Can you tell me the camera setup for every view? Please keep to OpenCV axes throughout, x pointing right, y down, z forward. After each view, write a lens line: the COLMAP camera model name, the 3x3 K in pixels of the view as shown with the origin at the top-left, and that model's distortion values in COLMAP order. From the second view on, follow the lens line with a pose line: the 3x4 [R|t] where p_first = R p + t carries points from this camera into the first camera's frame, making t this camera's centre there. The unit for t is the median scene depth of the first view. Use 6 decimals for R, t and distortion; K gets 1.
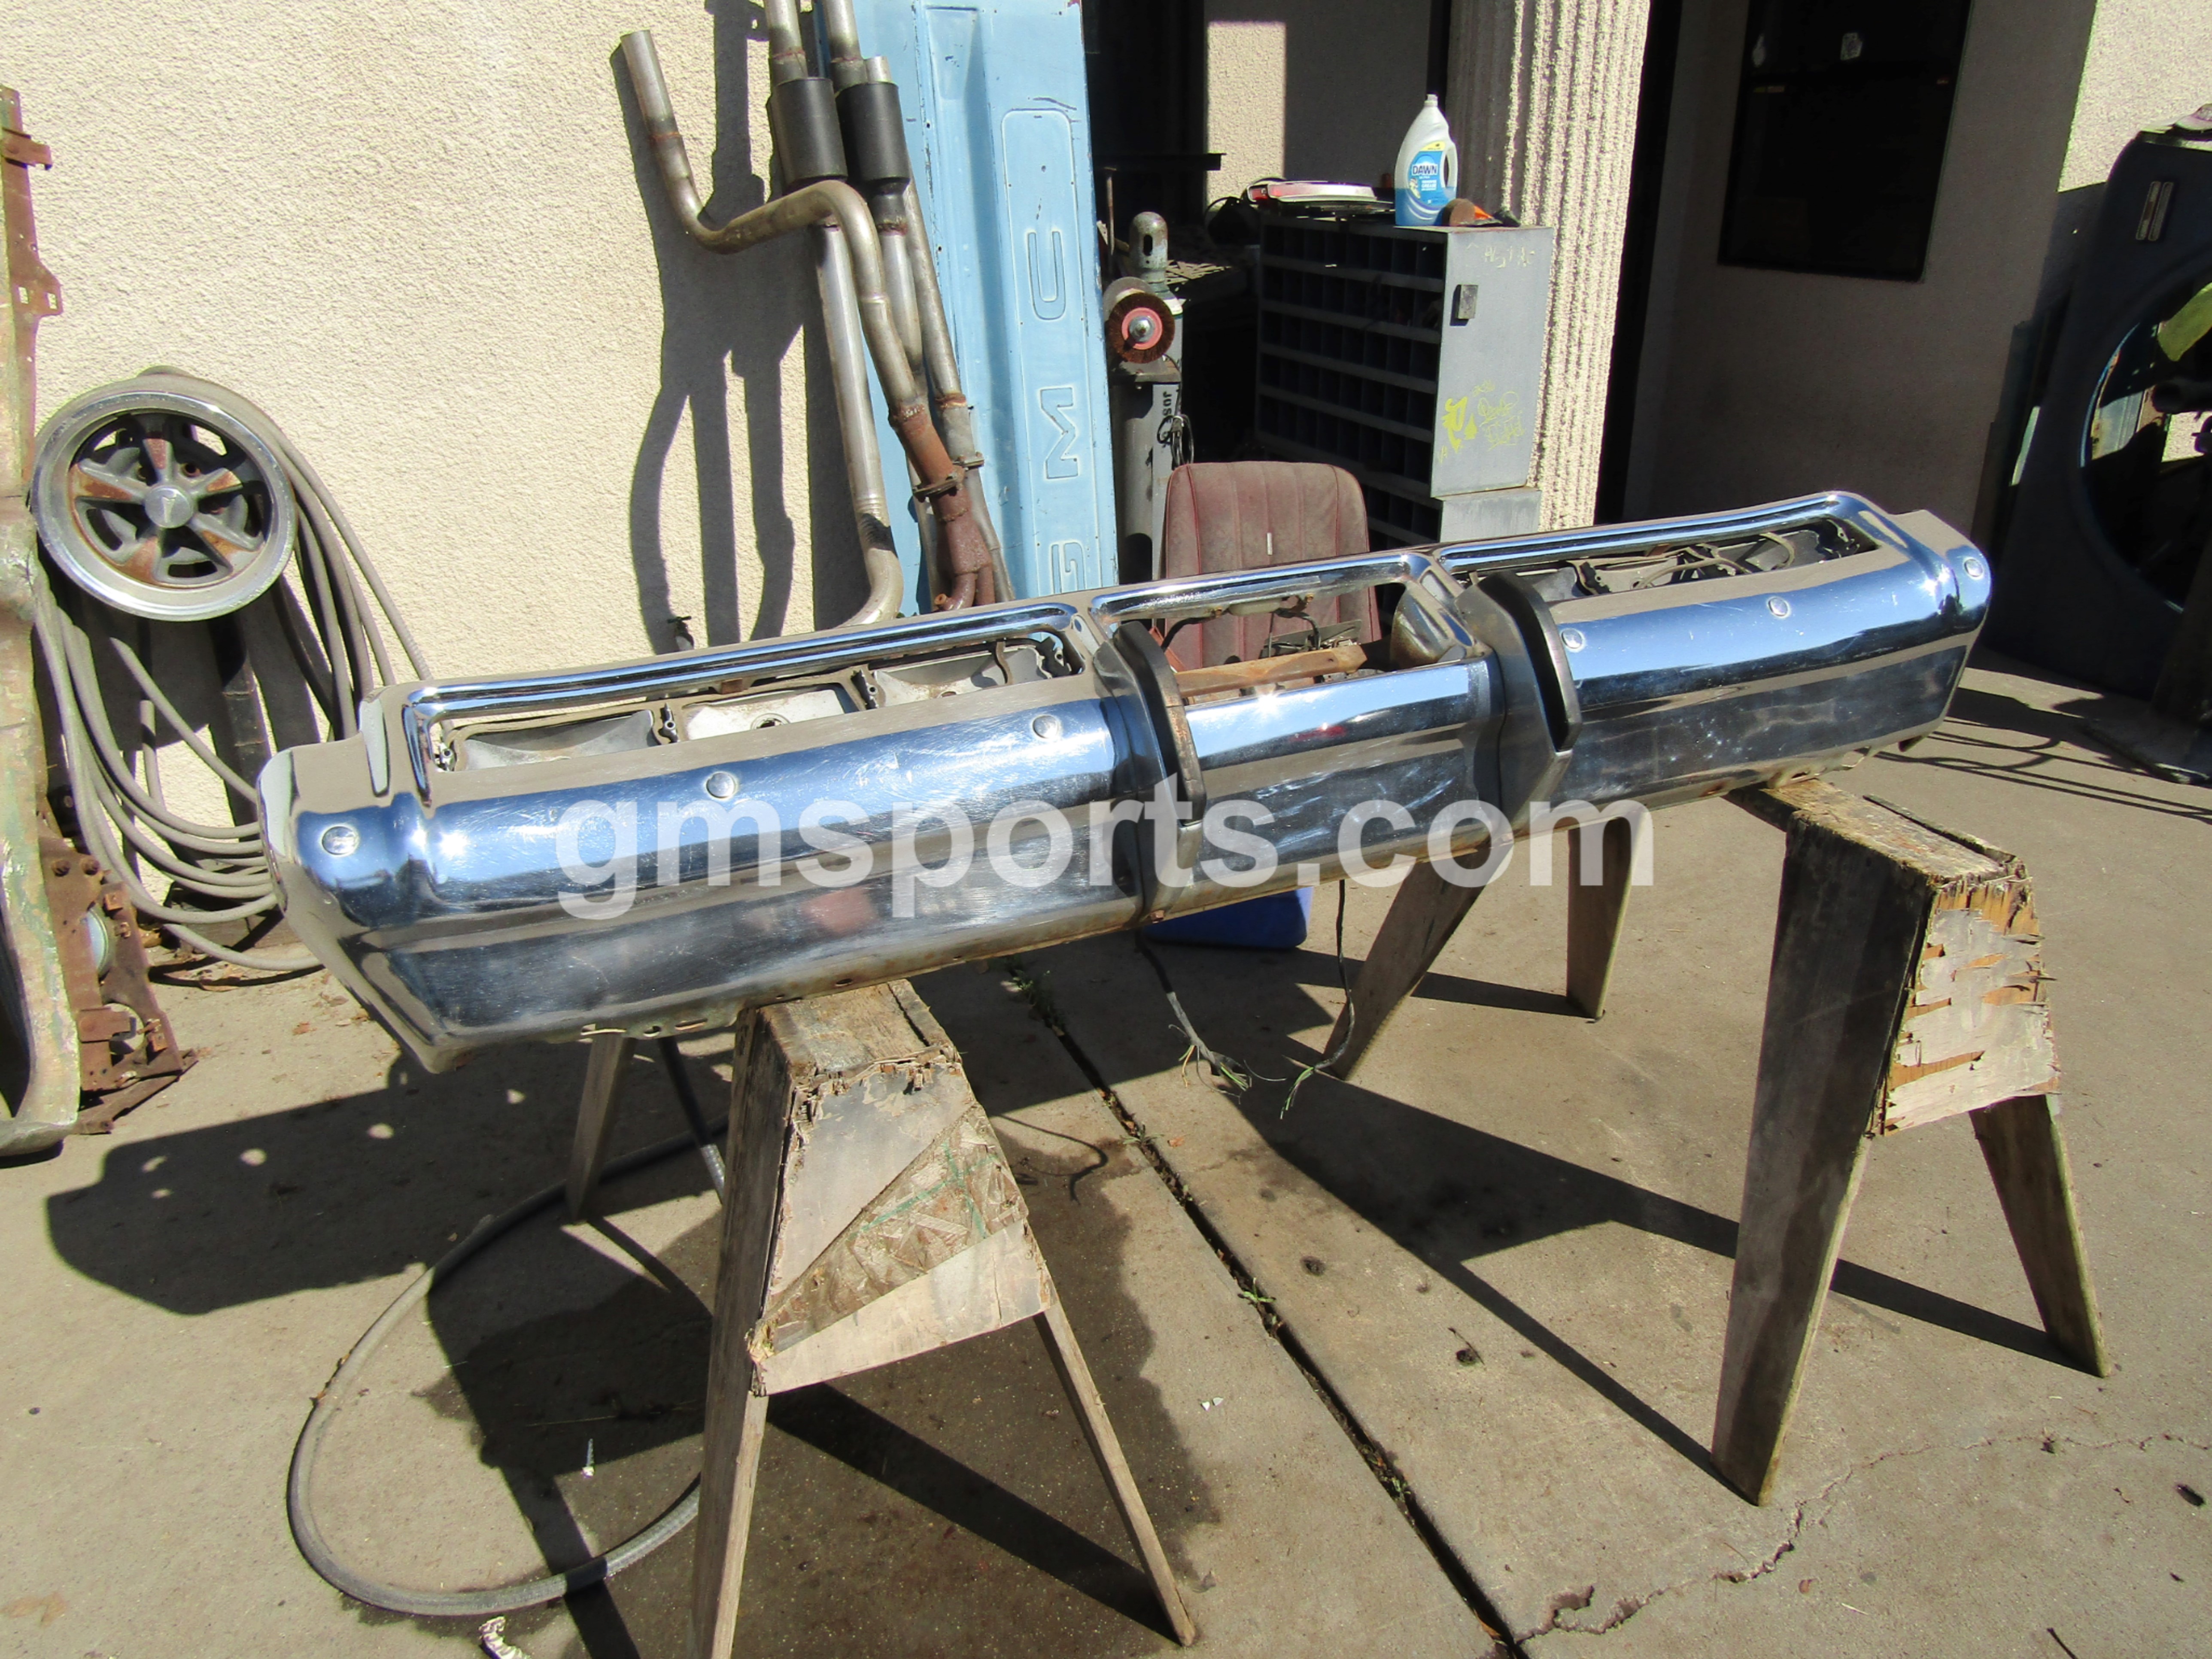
lens RADIAL K [[1595.4, 0, 1099.7], [0, 1595.4, 827.0], [0, 0, 1]] dist [-0.002100, -0.005261]
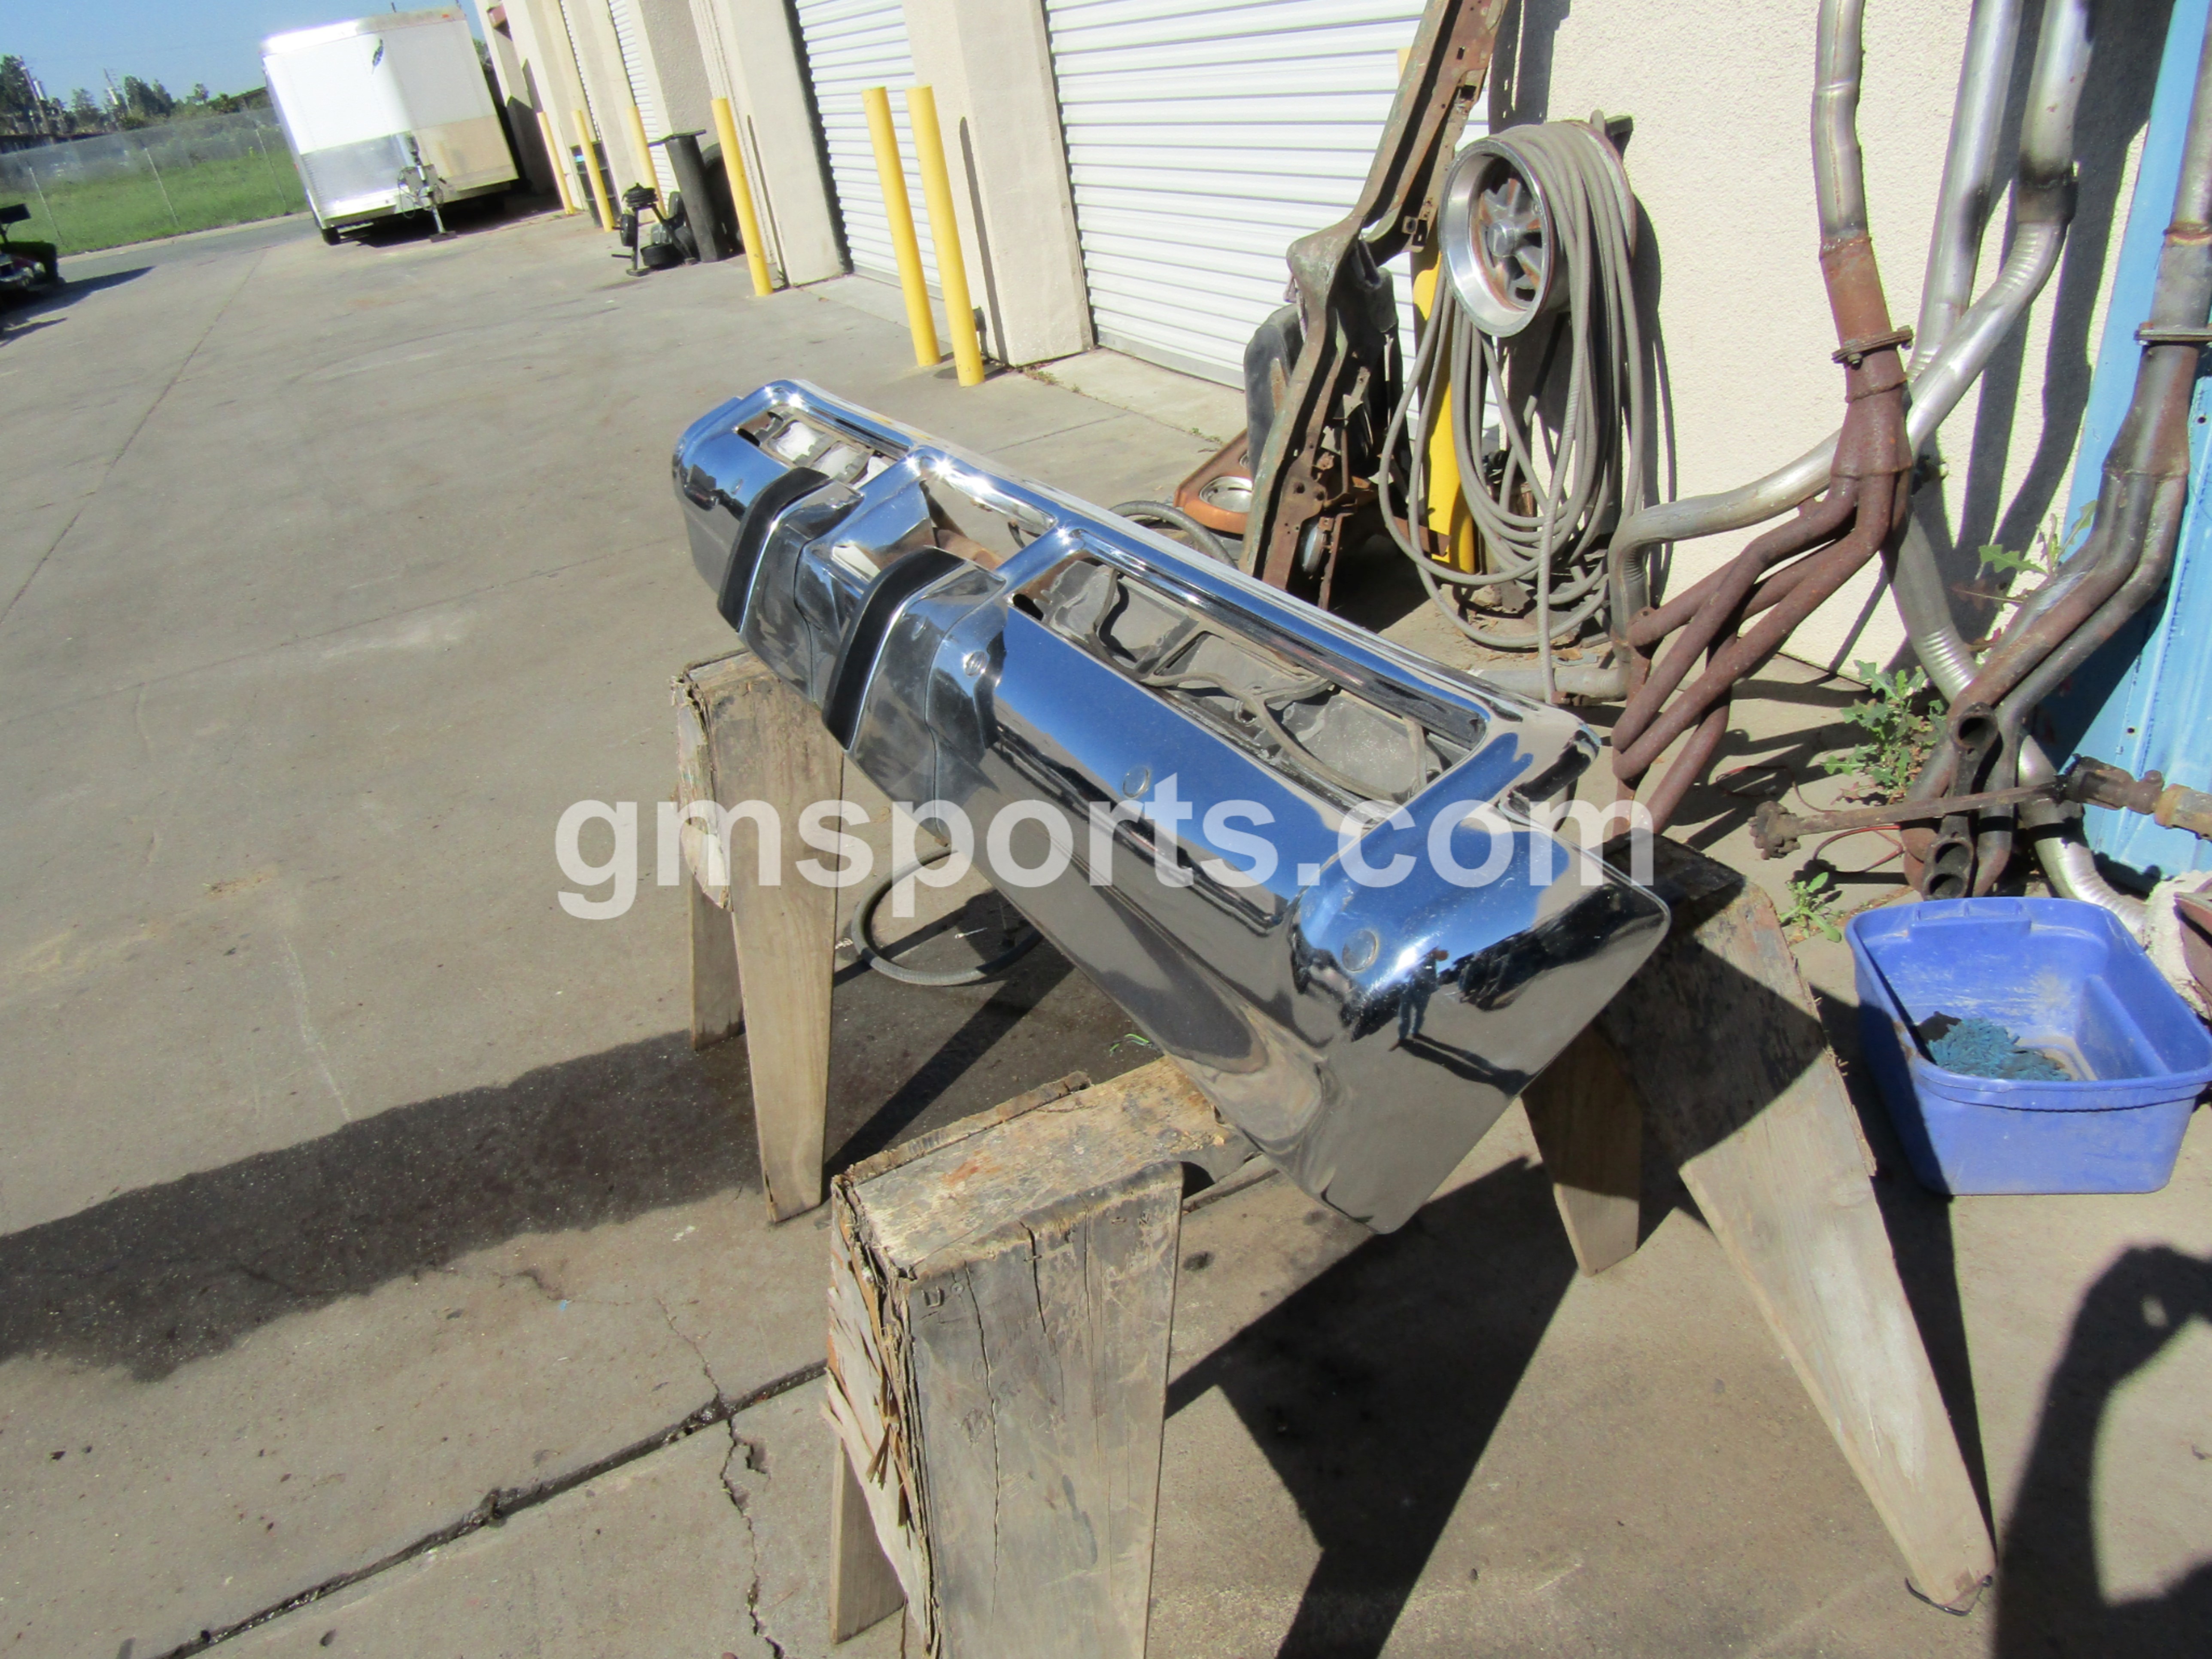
lens RADIAL K [[1565.4, 0, 1105.7], [0, 1565.4, 832.1], [0, 0, 1]] dist [-0.003142, -0.006488]
pose [[0.034586, 0.474153, -0.879763, 0.605416], [-0.258128, 0.854659, 0.450475, -0.247515], [0.965492, 0.211511, 0.151951, 0.565454]]
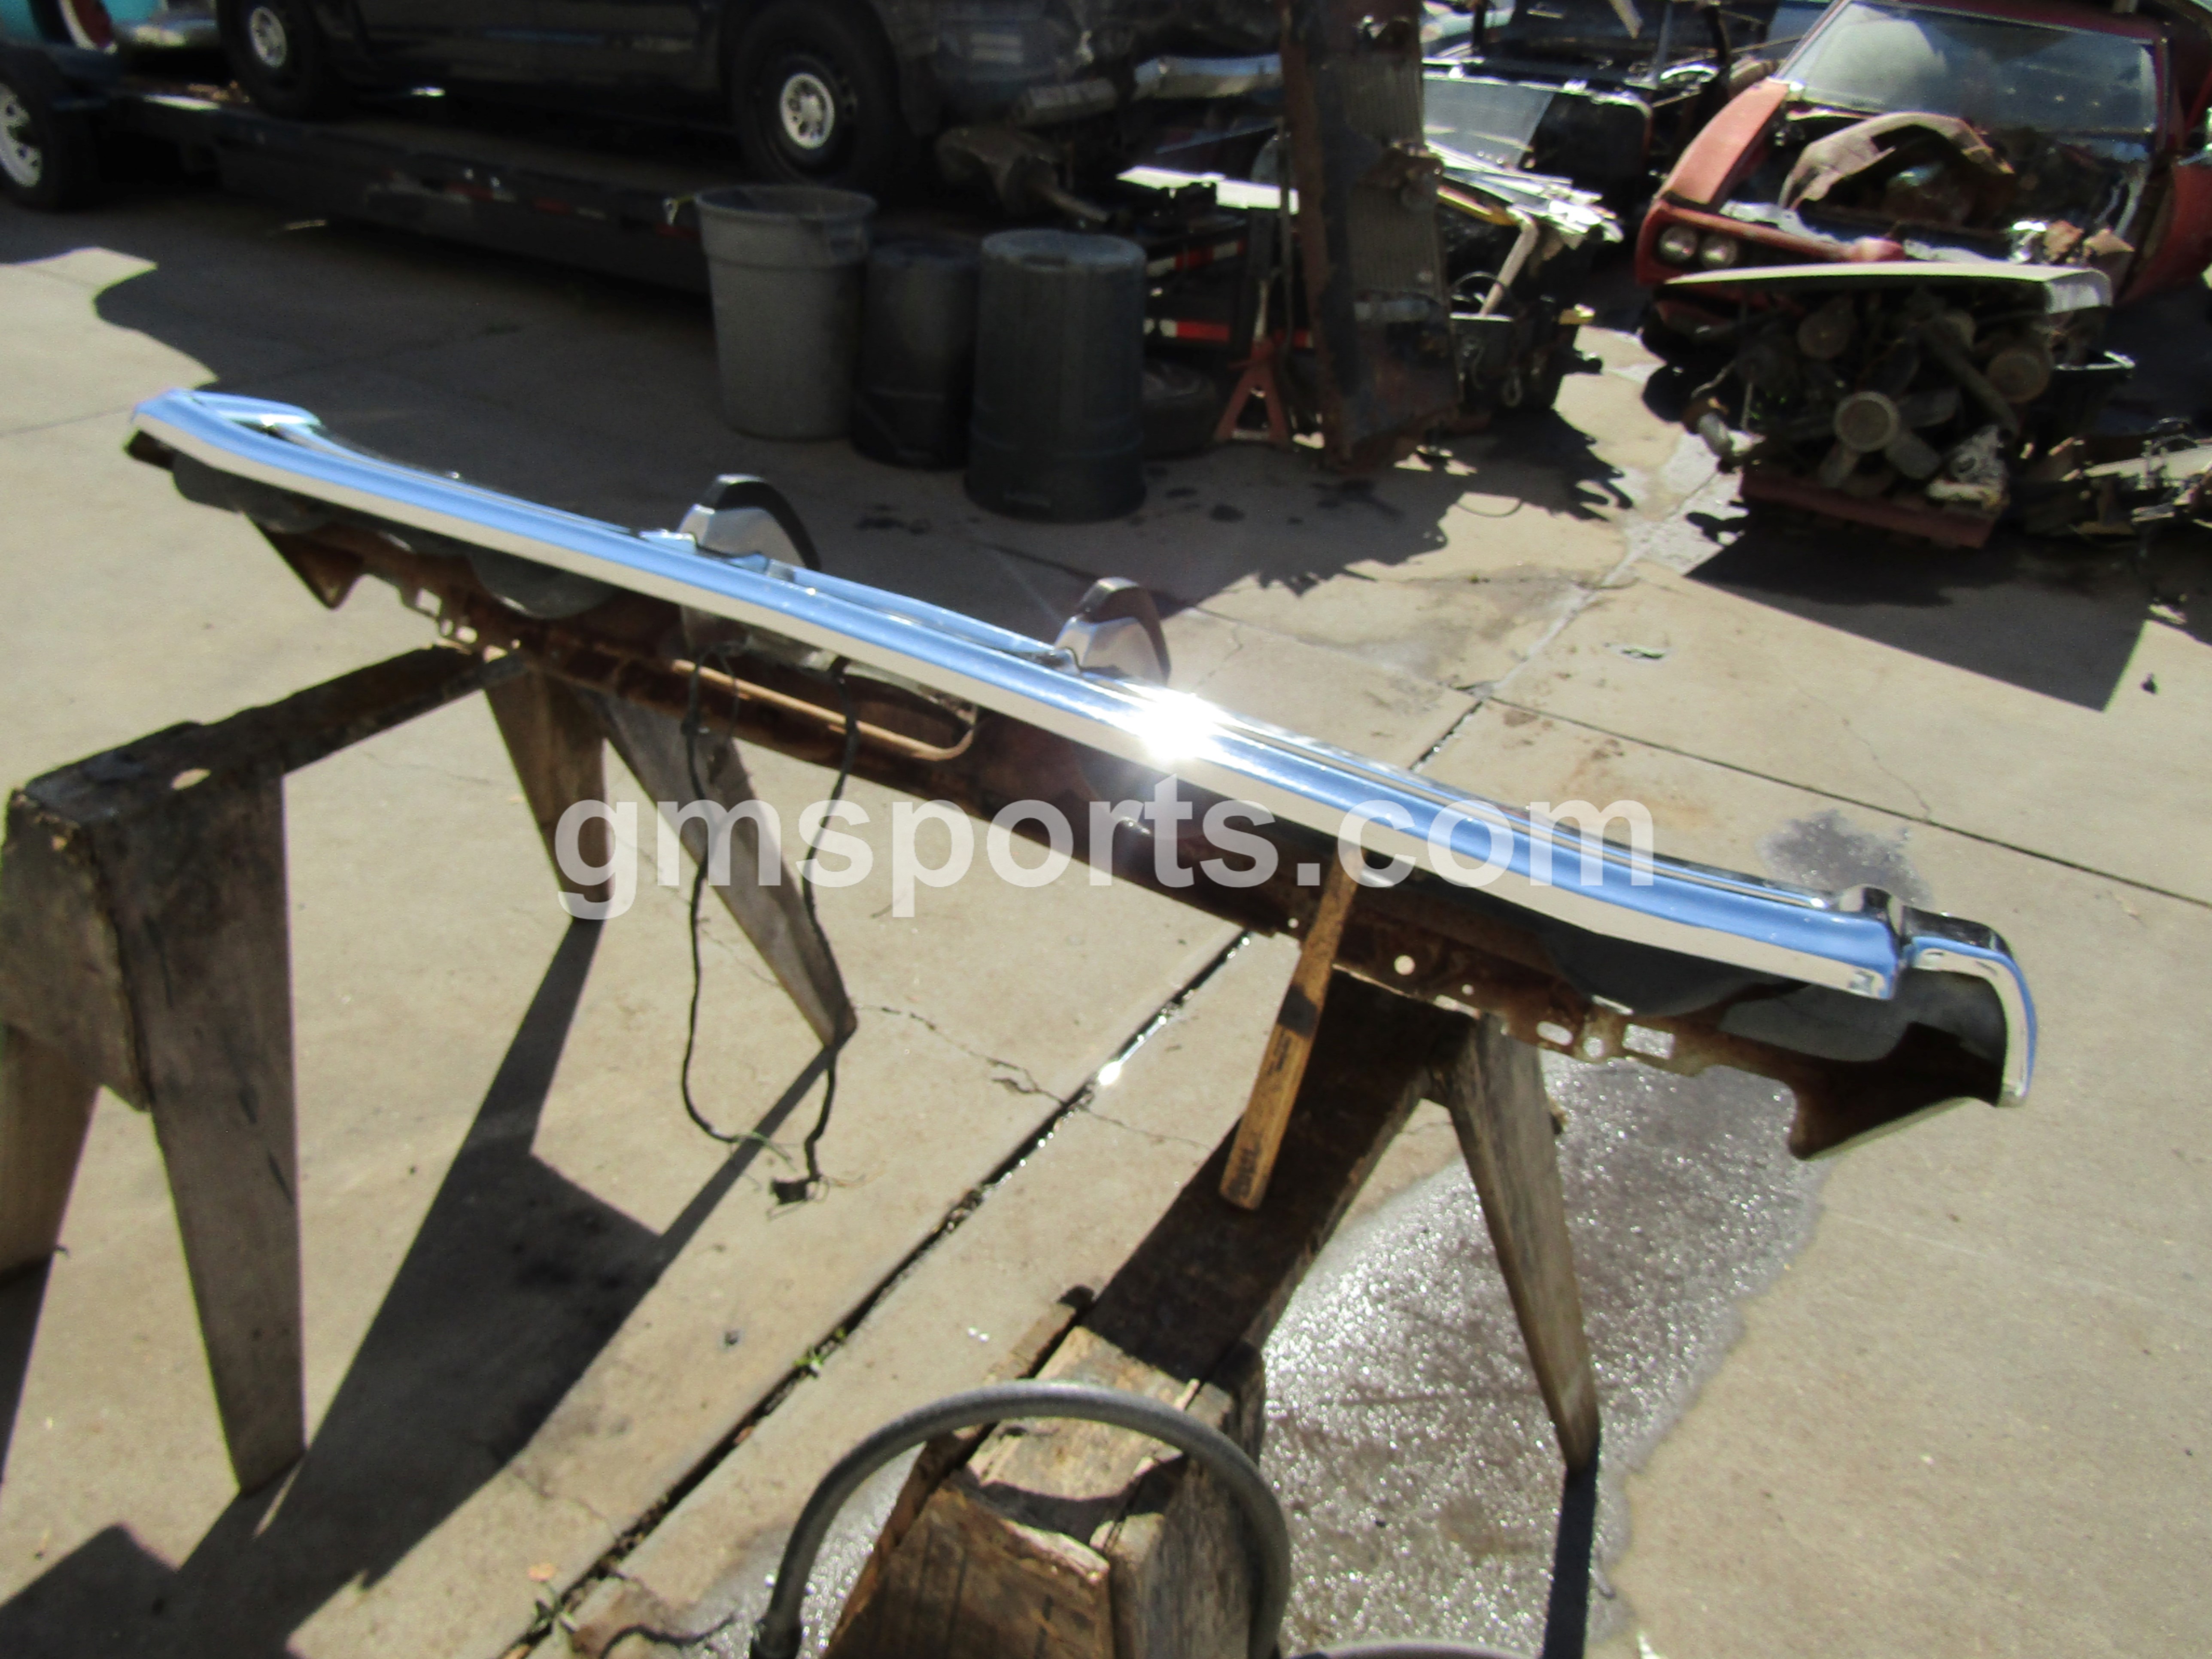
lens RADIAL K [[1591.7, 0, 1058.0], [0, 1591.7, 830.7], [0, 0, 1]] dist [-0.021681, 0.005303]
pose [[-0.585868, -0.441887, 0.679334, -0.330053], [0.286376, 0.671294, 0.683632, -0.342563], [-0.758121, 0.595063, -0.266744, 0.693056]]
